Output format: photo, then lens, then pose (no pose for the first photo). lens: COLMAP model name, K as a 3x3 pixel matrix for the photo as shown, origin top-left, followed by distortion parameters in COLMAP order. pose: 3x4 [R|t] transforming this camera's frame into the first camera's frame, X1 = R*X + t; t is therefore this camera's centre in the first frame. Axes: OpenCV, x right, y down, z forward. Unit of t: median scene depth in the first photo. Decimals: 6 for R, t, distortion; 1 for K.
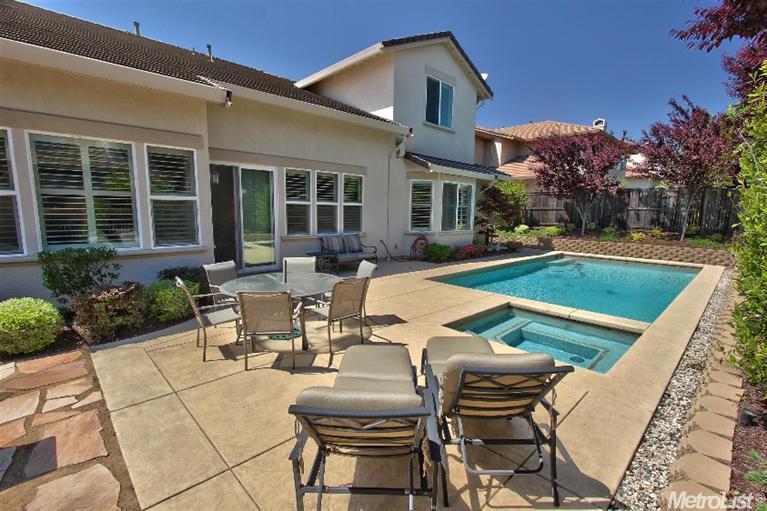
lens RADIAL K [[364.8, 0, 385.6], [0, 364.8, 263.1], [0, 0, 1]] dist [-0.015820, 0.001847]
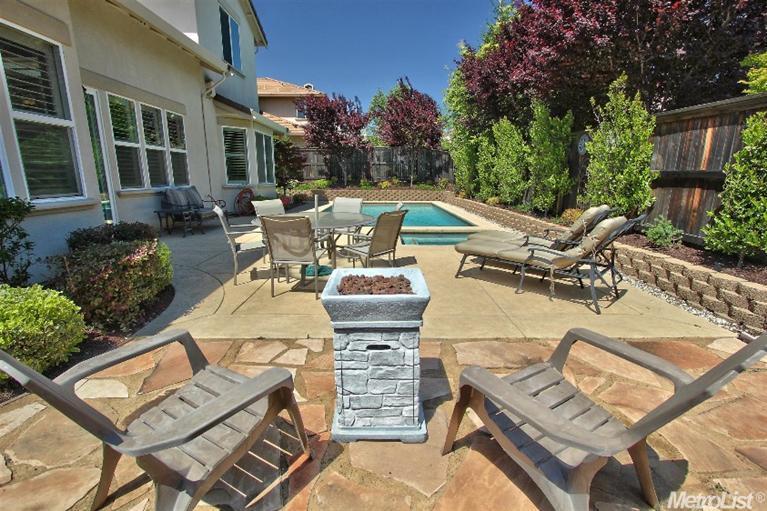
lens RADIAL K [[378.3, 0, 395.2], [0, 378.3, 257.4], [0, 0, 1]] dist [0.001178, 0.000814]
pose [[0.670476, -0.174345, 0.721156, -0.436928], [0.122026, 0.984675, 0.124603, 0.028066], [-0.731828, 0.004457, 0.681475, 0.077916]]
